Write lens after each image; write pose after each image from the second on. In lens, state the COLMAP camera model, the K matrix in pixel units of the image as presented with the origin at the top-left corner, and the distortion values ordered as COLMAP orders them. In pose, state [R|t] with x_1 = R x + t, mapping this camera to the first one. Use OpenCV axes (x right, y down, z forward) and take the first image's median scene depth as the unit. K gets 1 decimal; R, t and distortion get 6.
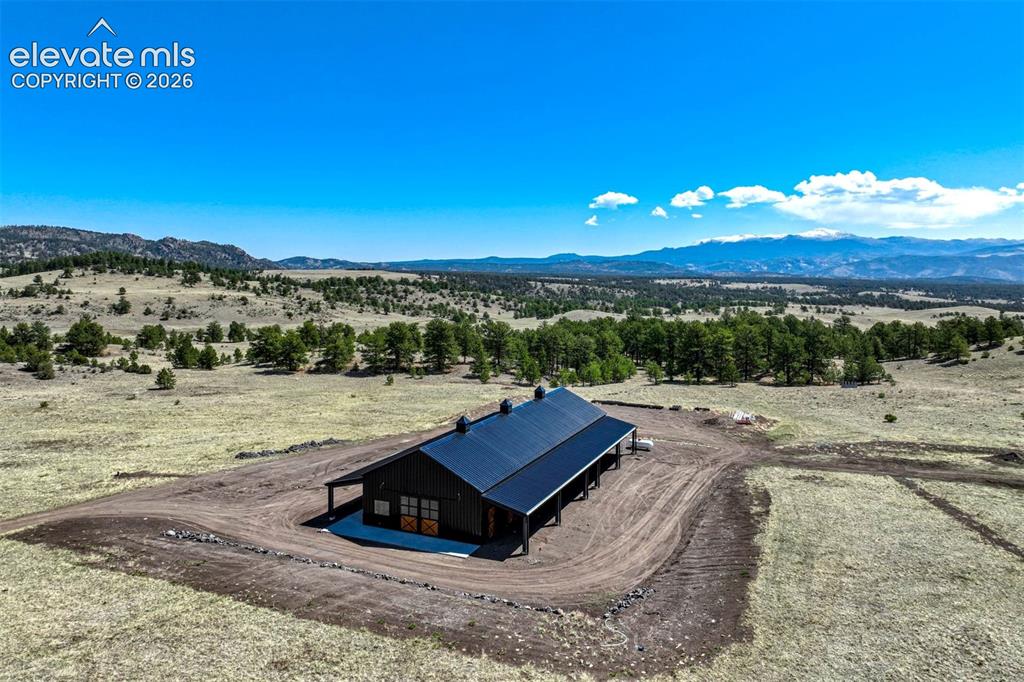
lens RADIAL K [[719.1, 0, 528.5], [0, 719.1, 320.6], [0, 0, 1]] dist [0.006543, 0.005823]
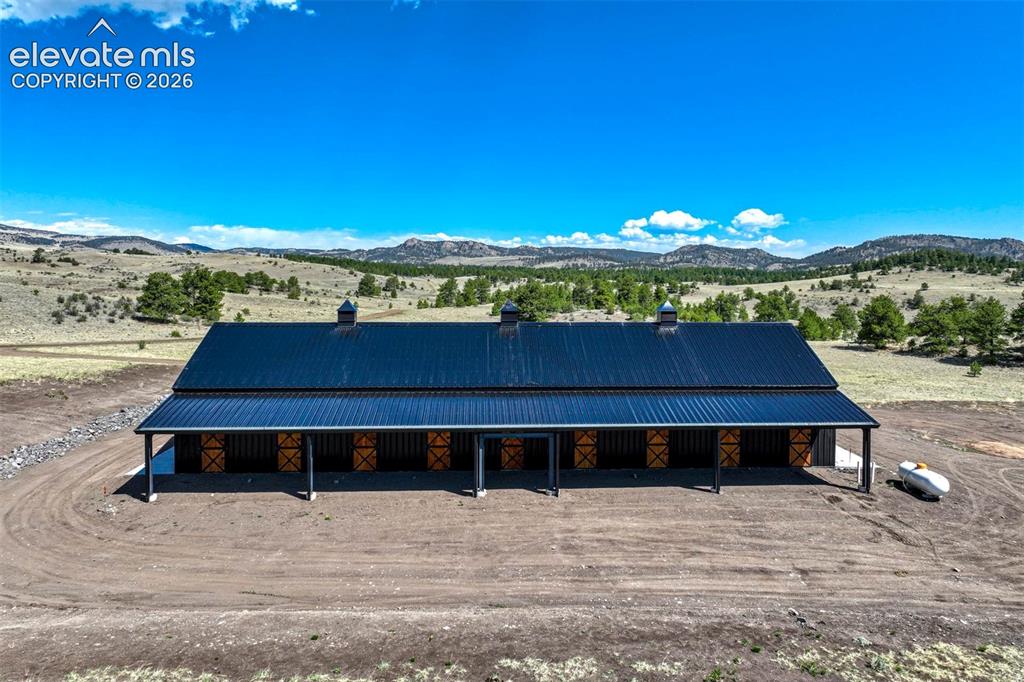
lens RADIAL K [[719.1, 0, 528.5], [0, 719.1, 320.6], [0, 0, 1]] dist [0.006543, 0.005823]
pose [[0.440518, 0.051105, -0.896288, 0.071595], [-0.065544, 0.997545, 0.024664, 0.016016], [0.895348, 0.047881, 0.442786, 0.112091]]
